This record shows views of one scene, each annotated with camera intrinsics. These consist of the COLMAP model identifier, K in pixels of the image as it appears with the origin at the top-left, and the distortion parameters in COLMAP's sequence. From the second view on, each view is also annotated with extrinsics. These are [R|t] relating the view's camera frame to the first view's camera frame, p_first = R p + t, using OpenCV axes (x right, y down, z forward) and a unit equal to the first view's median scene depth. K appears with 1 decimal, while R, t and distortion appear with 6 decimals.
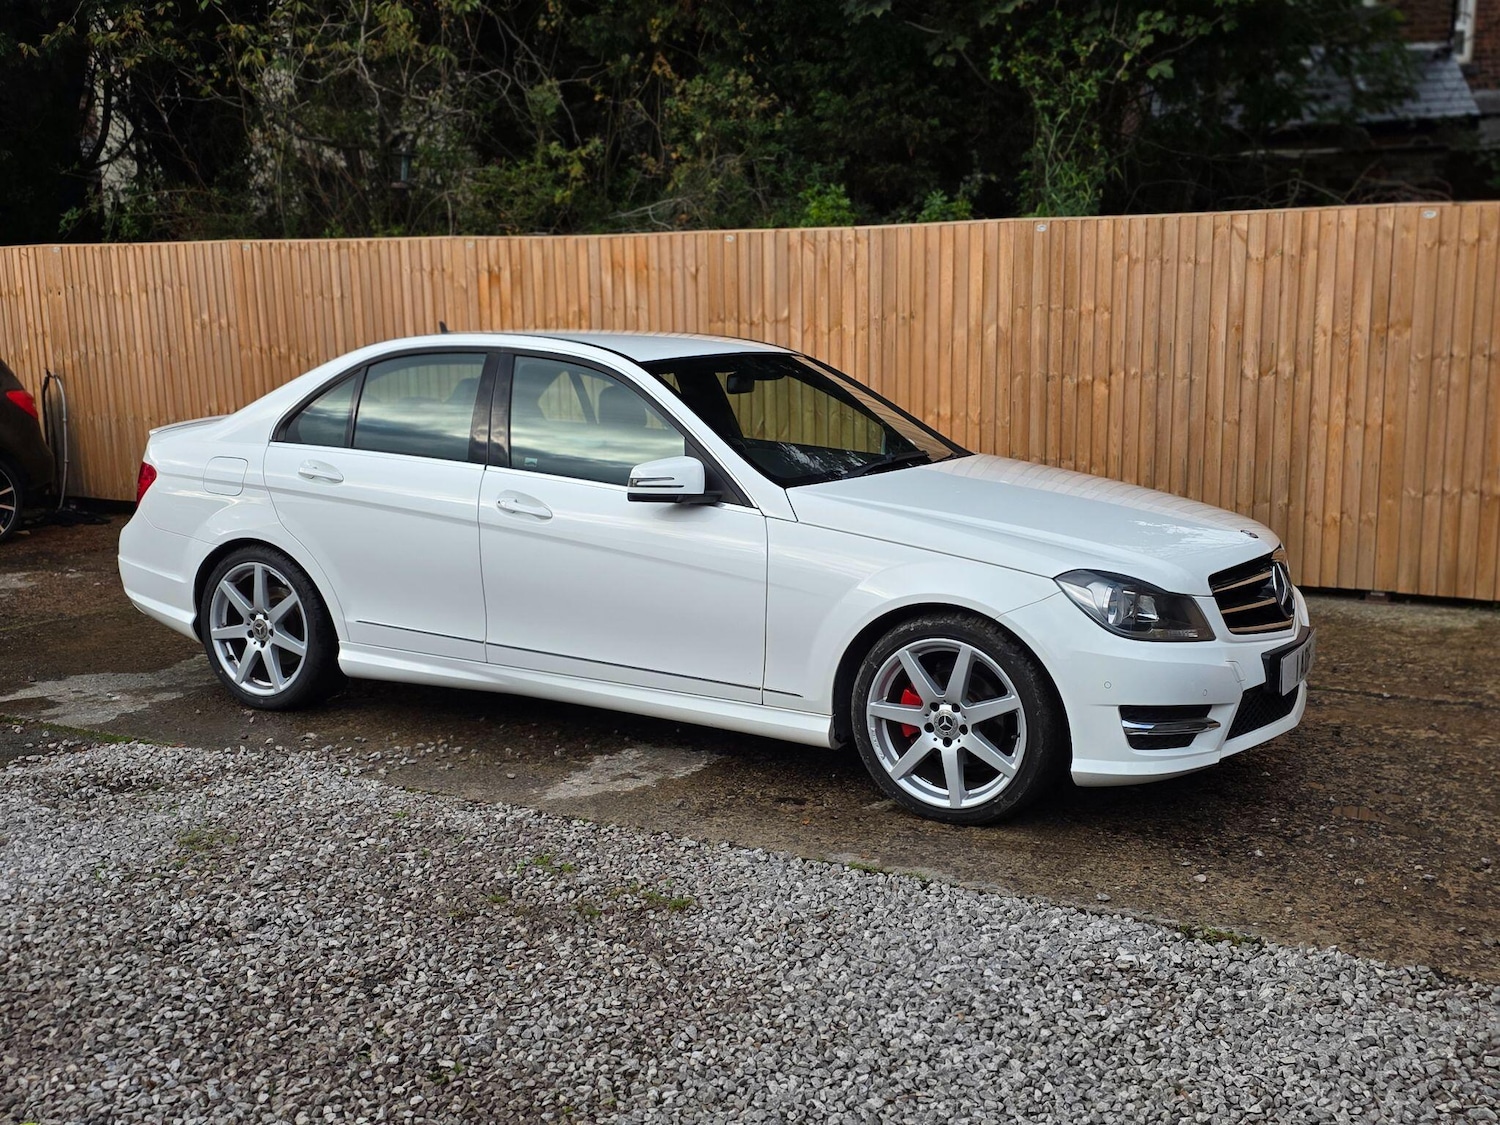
lens RADIAL K [[1628.5, 0, 754.3], [0, 1628.5, 584.3], [0, 0, 1]] dist [0.058623, 0.000000]
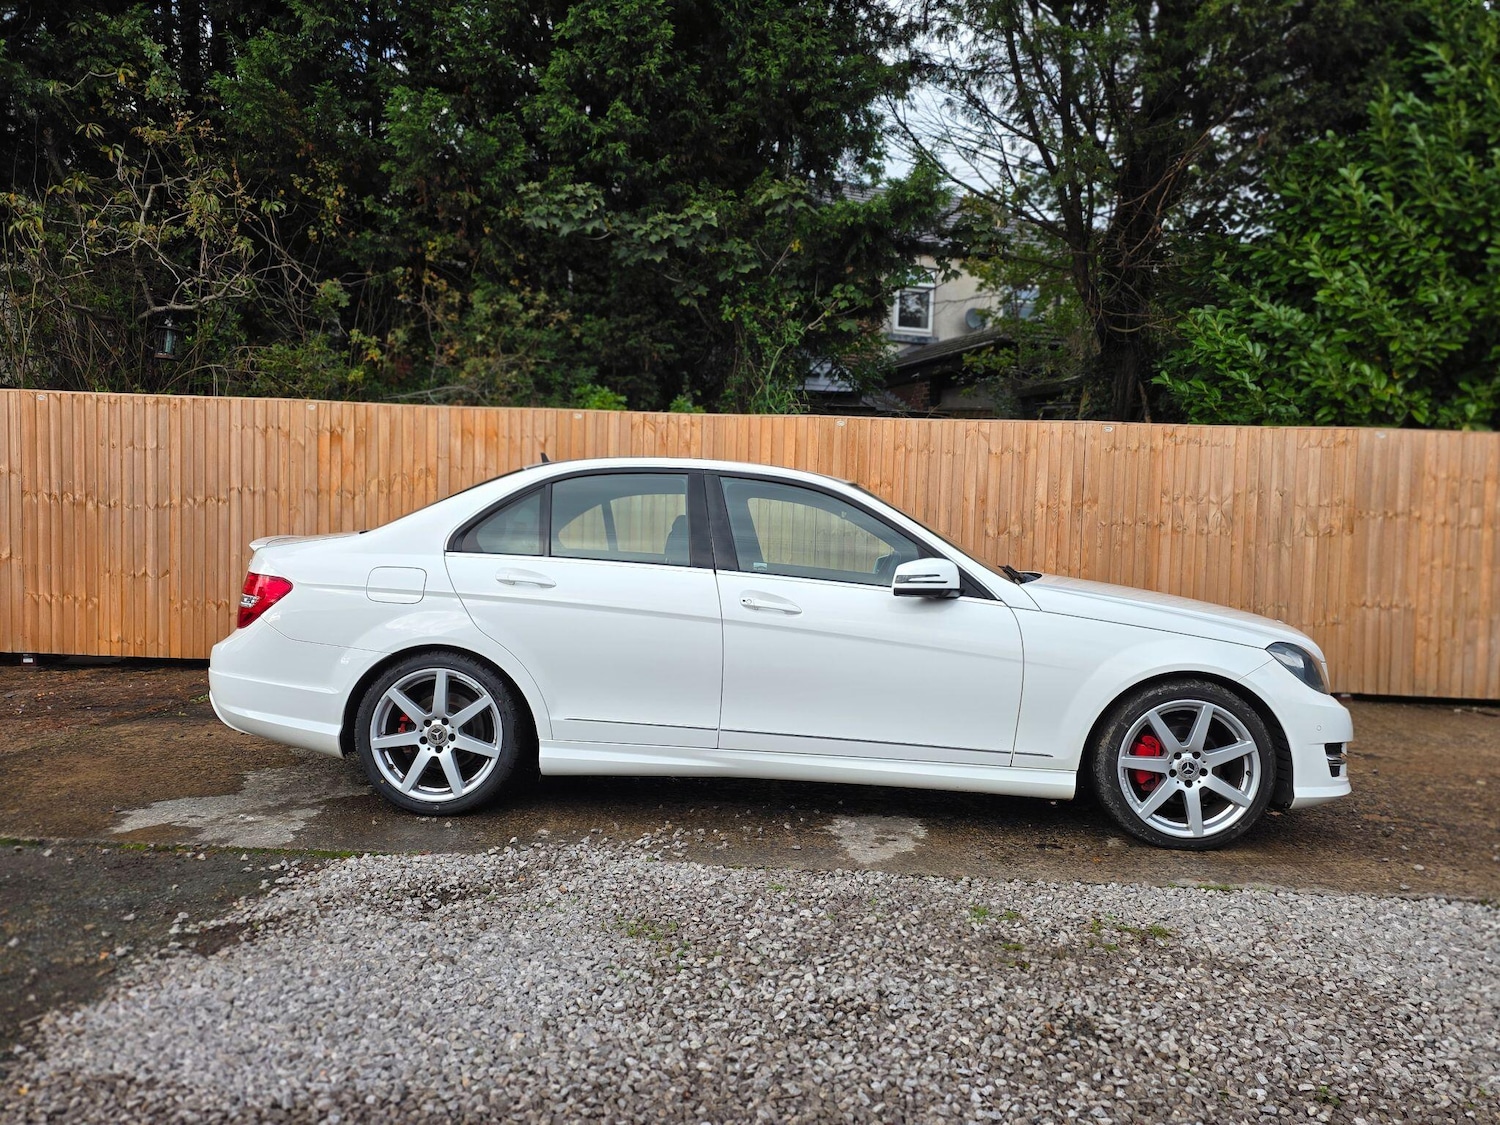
lens RADIAL K [[1207.7, 0, 763.2], [0, 1207.7, 563.7], [0, 0, 1]] dist [0.070559, -0.079161]
pose [[0.888177, 0.018141, 0.459144, -0.359888], [0.043318, 0.991465, -0.122969, 0.018118], [-0.457455, 0.129107, 0.879810, 0.179452]]
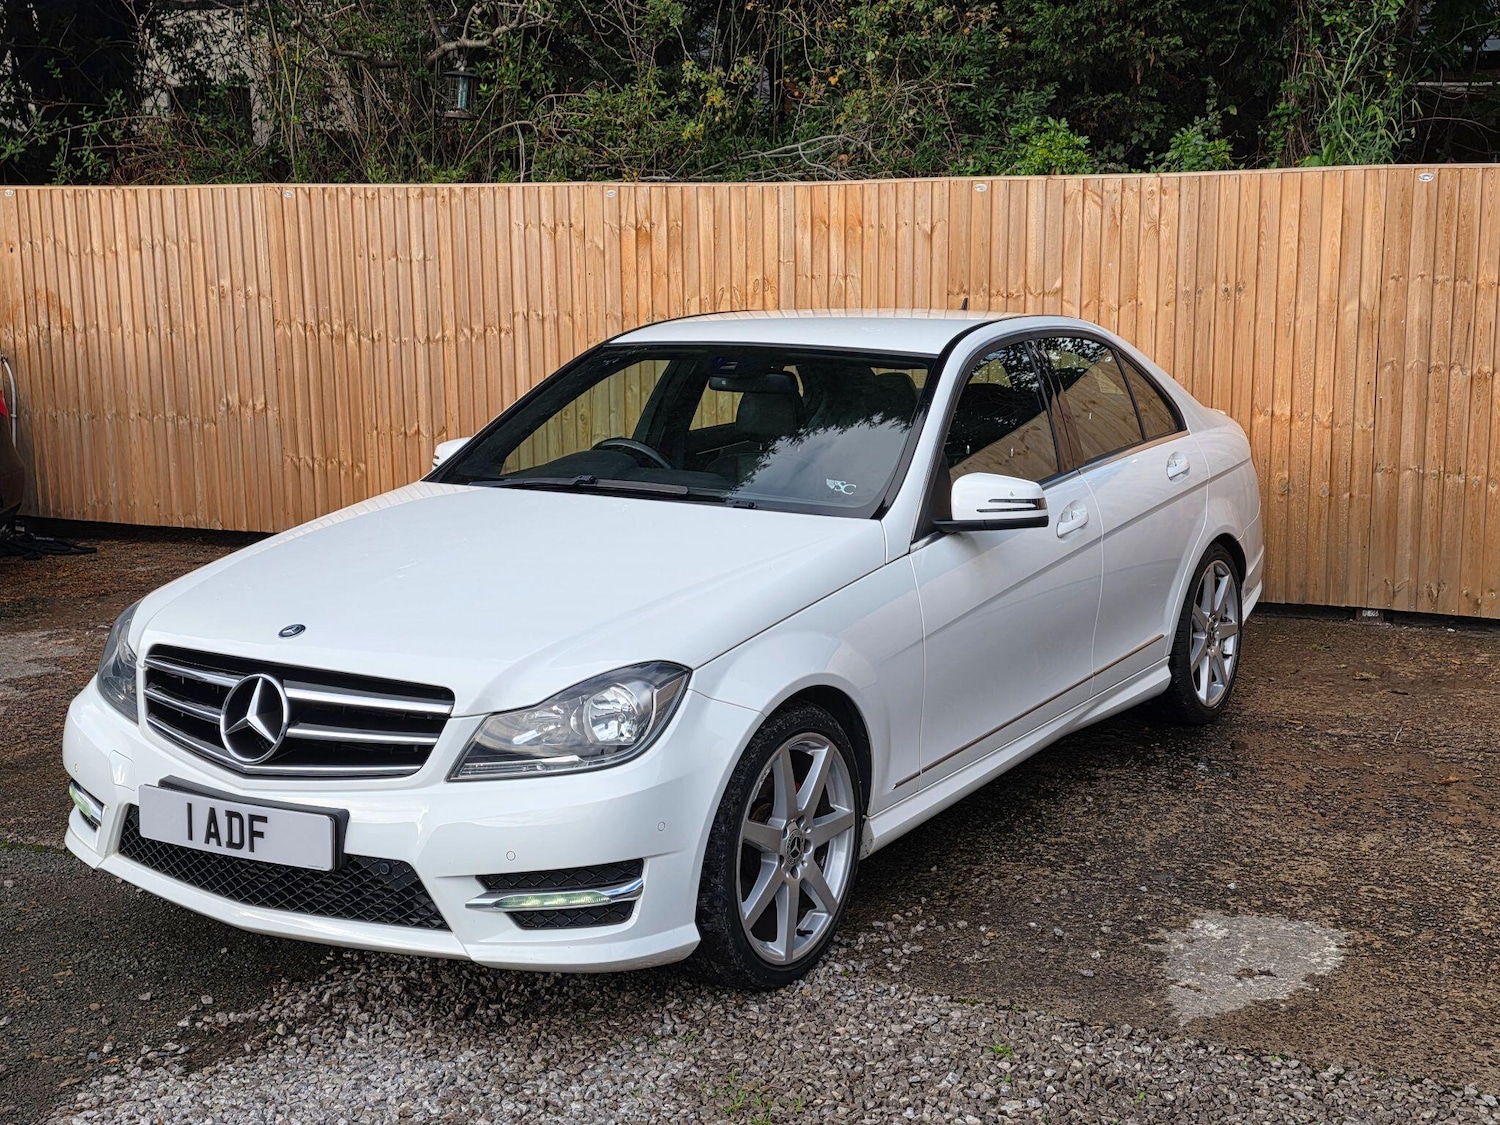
lens RADIAL K [[1891.2, 0, 760.7], [0, 1891.2, 521.5], [0, 0, 1]] dist [0.099605, 0.000000]
pose [[0.996115, -0.008016, 0.087699, -0.235157], [0.010463, 0.999568, -0.027475, -0.034992], [-0.087440, 0.028286, 0.995768, 0.134382]]
